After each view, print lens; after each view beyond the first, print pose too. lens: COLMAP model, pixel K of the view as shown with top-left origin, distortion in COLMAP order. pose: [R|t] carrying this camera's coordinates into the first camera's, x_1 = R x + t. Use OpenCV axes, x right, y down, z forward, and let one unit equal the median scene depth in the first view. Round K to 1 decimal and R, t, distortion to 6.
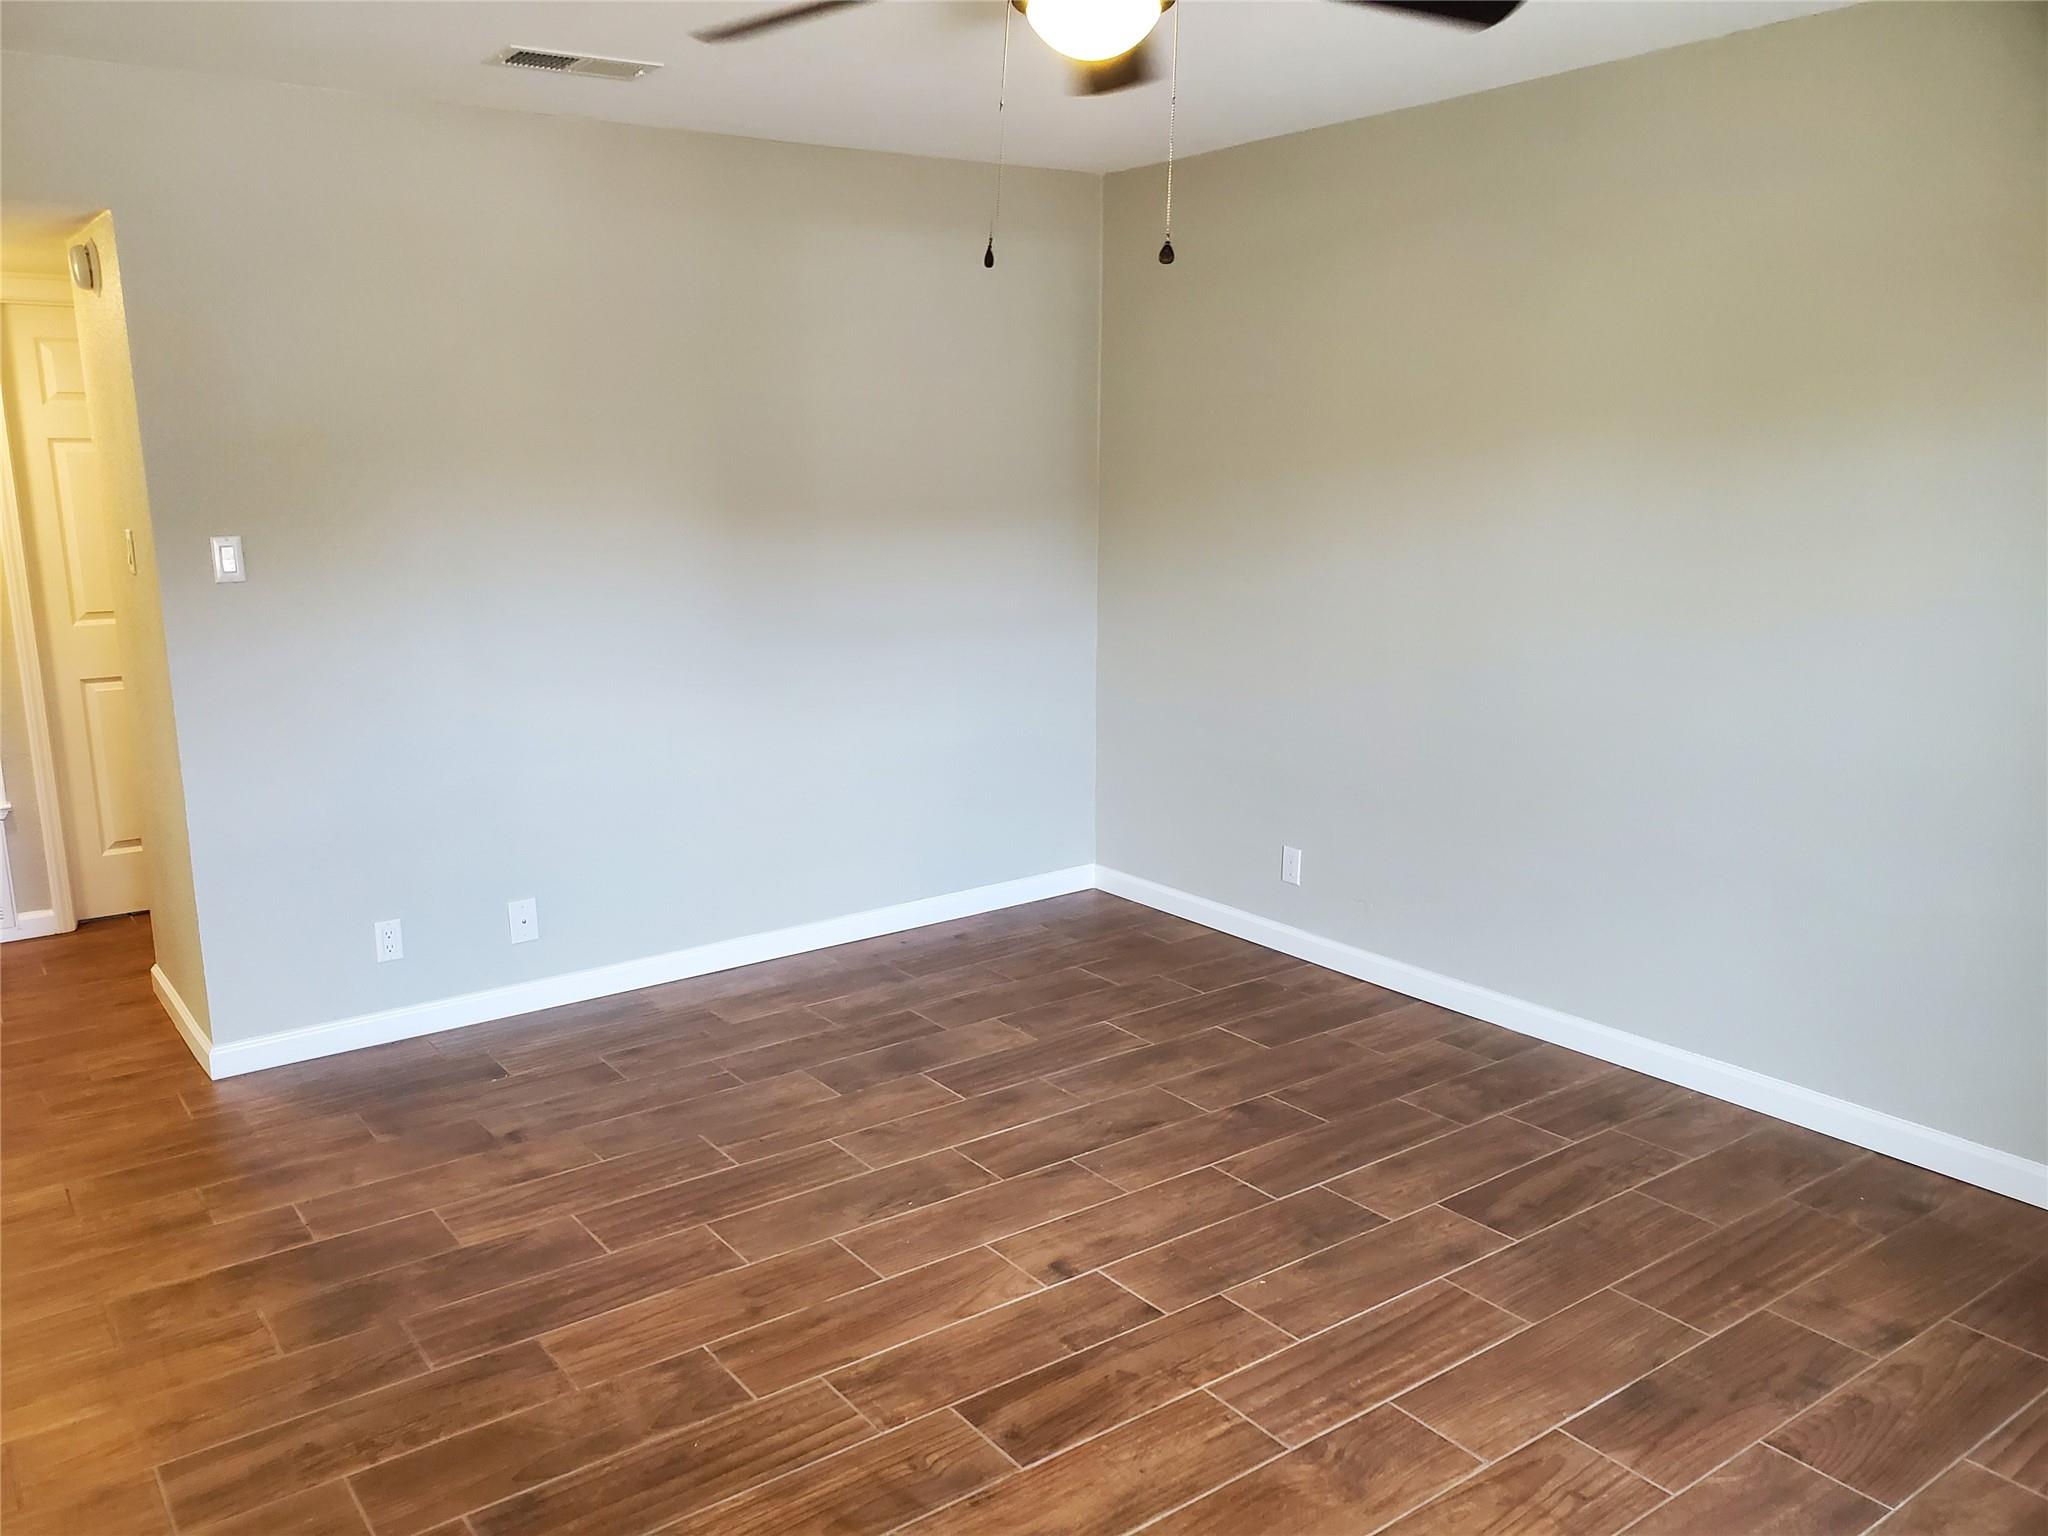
lens RADIAL K [[1561.0, 0, 1015.8], [0, 1561.0, 766.0], [0, 0, 1]] dist [-0.002050, 0.011994]
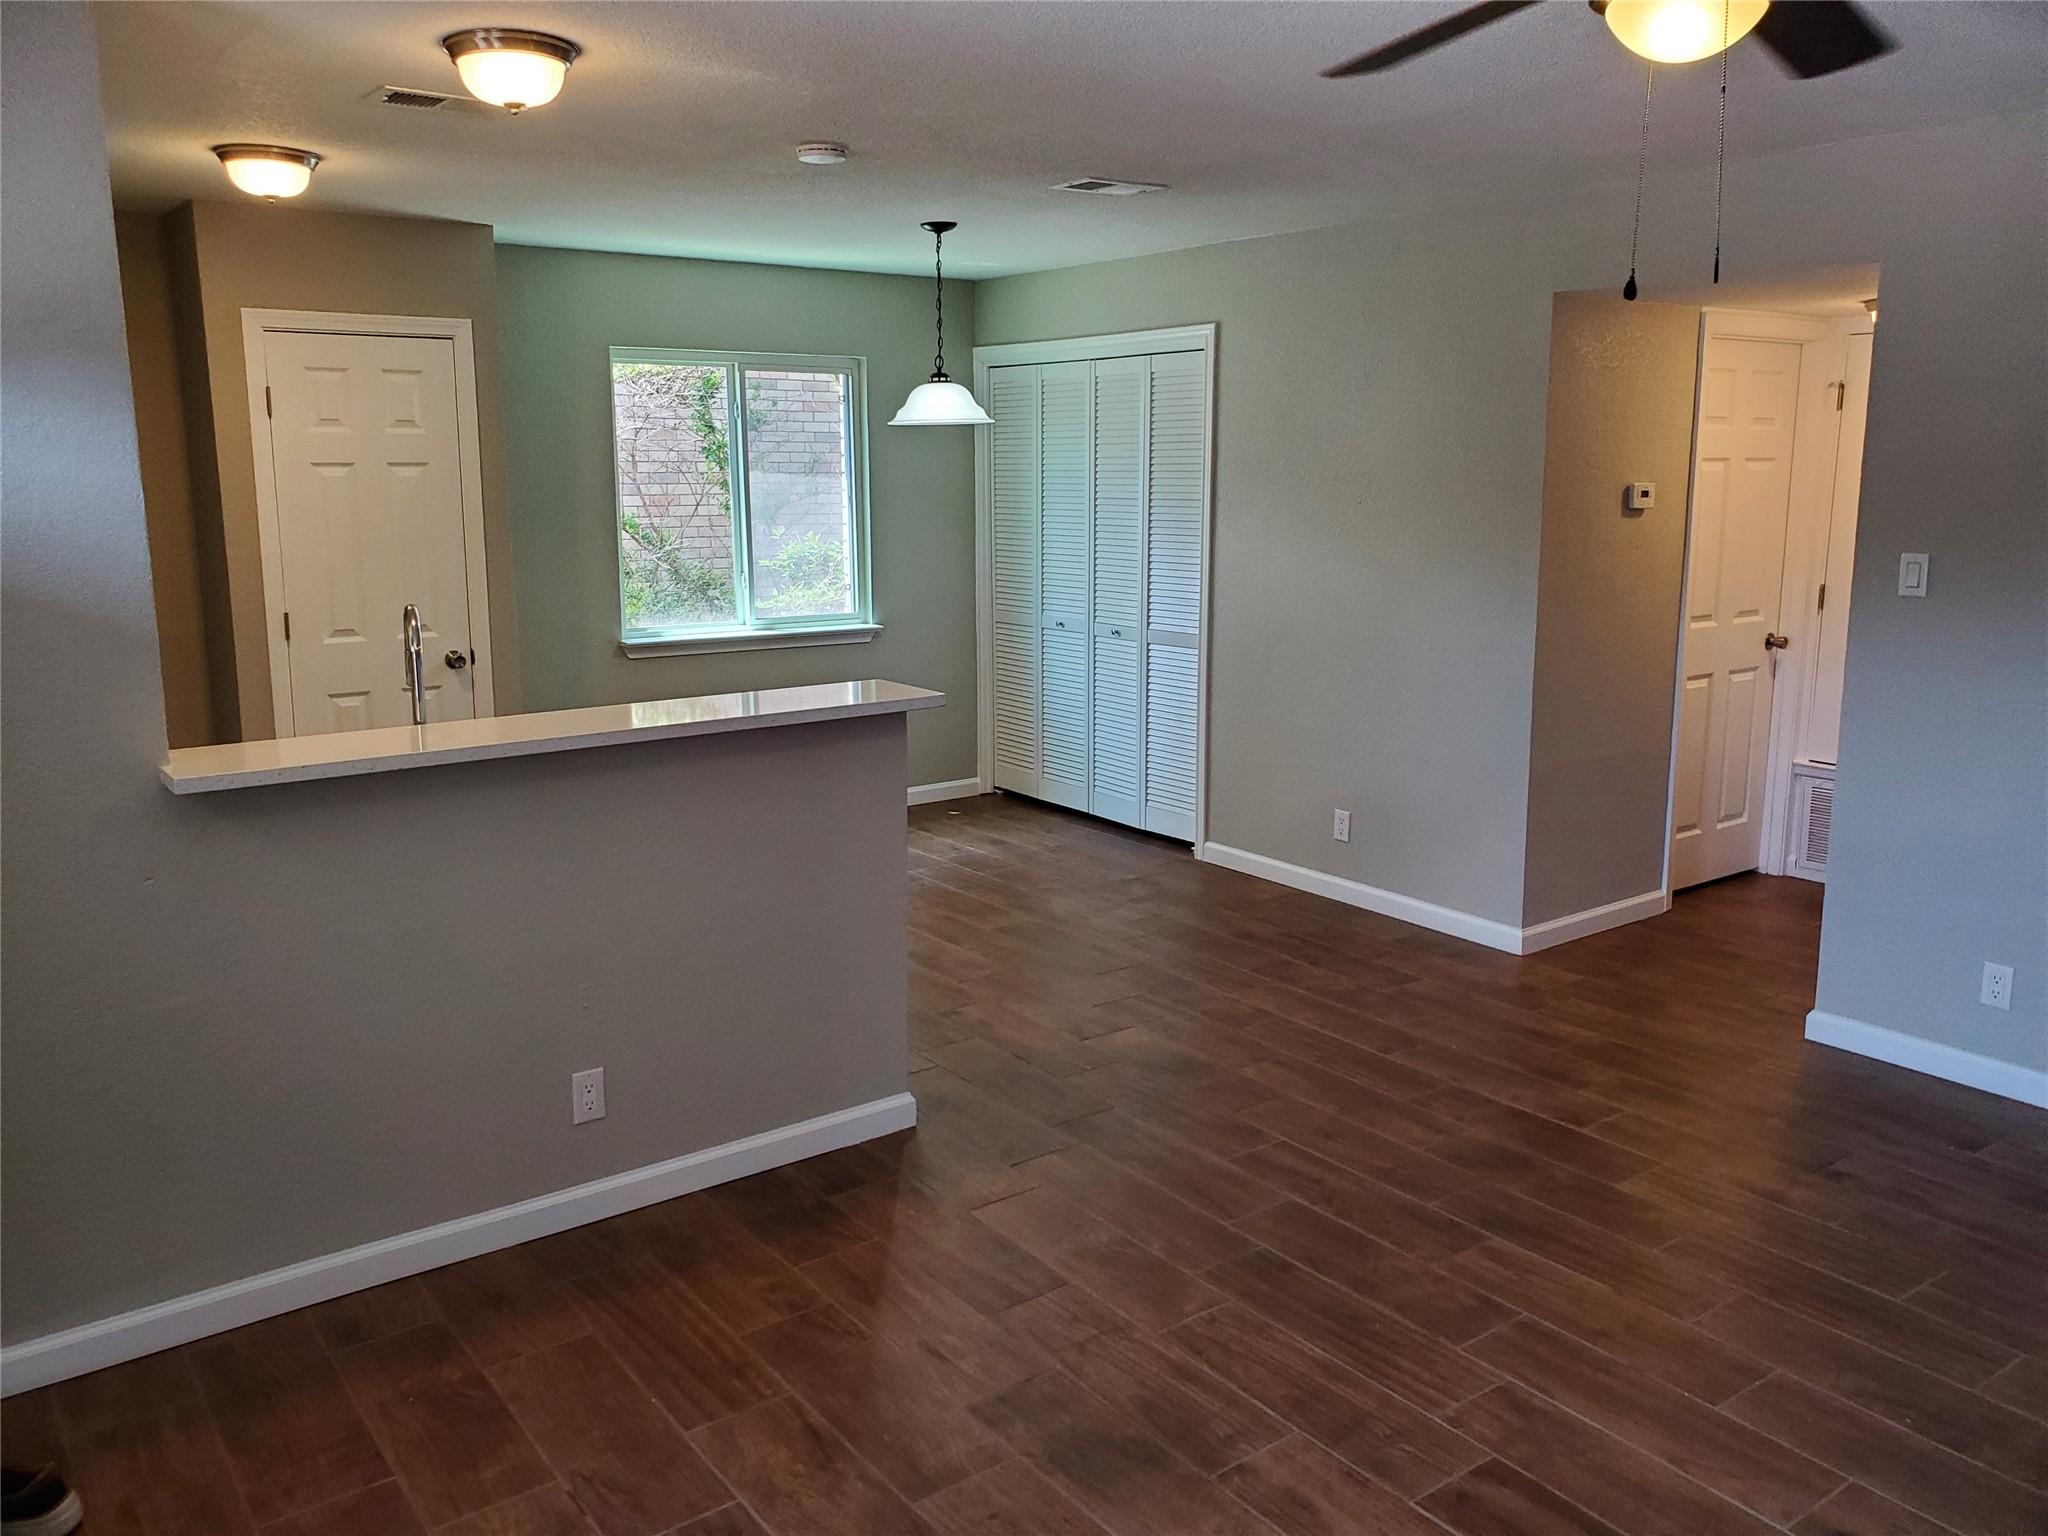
lens RADIAL K [[1561.0, 0, 1023.1], [0, 1561.0, 759.8], [0, 0, 1]] dist [-0.002050, 0.011994]
pose [[0.022918, 0.194898, -0.980556, 0.757940], [-0.198266, 0.962218, 0.186619, -0.124529], [0.979880, 0.190134, 0.060694, 0.516378]]
